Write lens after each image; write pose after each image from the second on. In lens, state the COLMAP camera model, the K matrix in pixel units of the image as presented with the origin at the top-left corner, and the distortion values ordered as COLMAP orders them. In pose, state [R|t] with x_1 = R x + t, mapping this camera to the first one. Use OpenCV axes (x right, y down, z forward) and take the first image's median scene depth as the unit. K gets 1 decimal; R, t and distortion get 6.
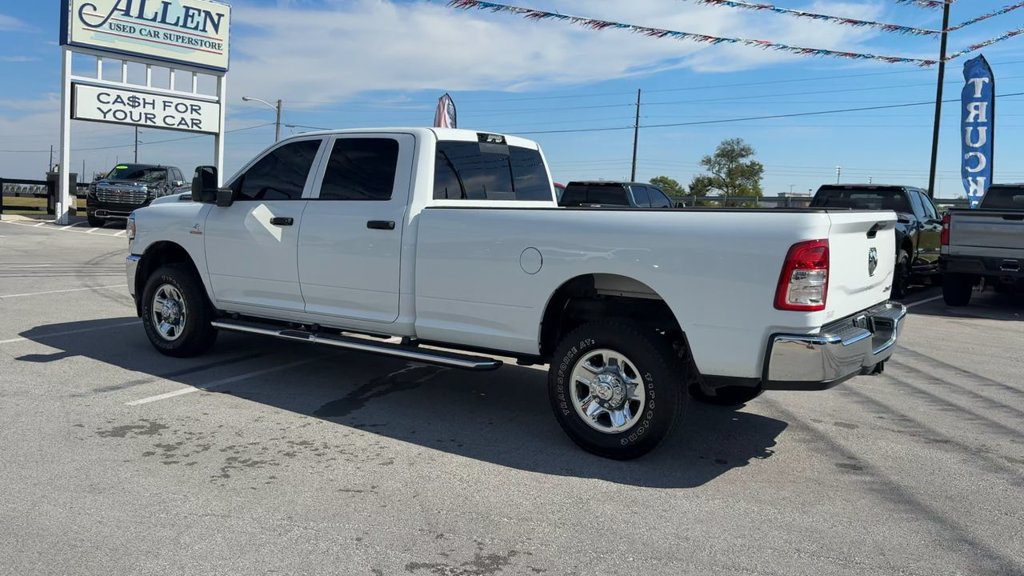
lens RADIAL K [[827.8, 0, 505.2], [0, 827.8, 258.8], [0, 0, 1]] dist [0.107964, -0.169055]
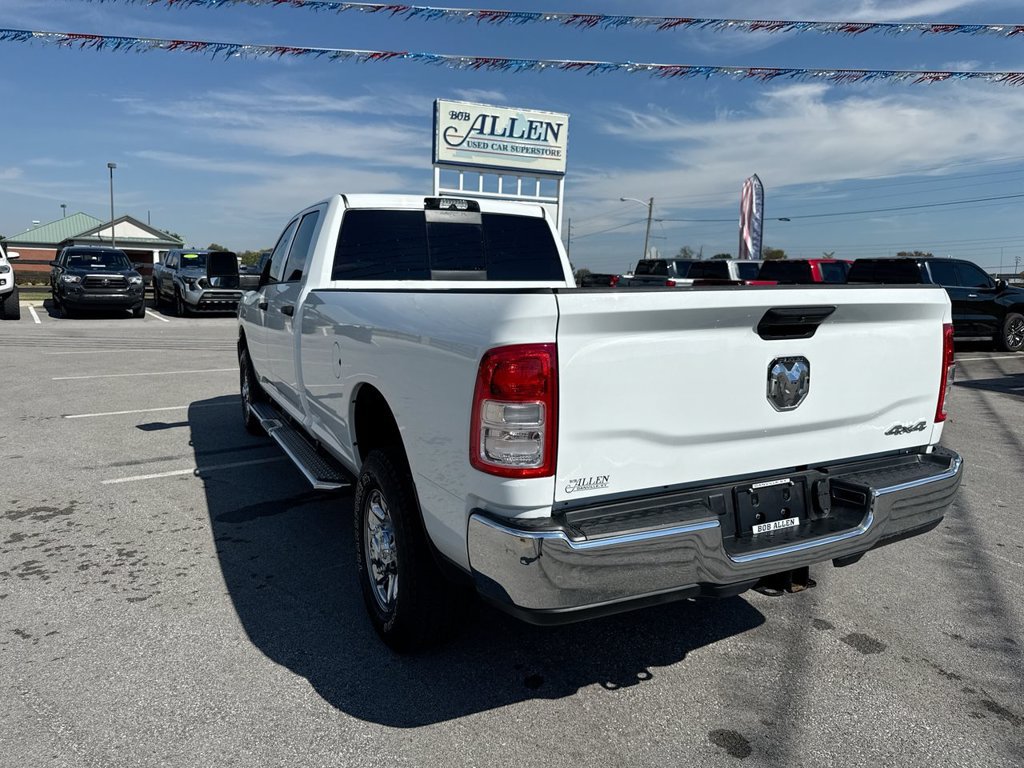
lens RADIAL K [[711.8, 0, 527.0], [0, 711.8, 391.4], [0, 0, 1]] dist [0.101968, -0.154220]
pose [[0.894484, 0.051913, -0.444076, 0.082592], [-0.018644, 0.996703, 0.078961, -0.004130], [0.446712, -0.062350, 0.892503, 0.086834]]
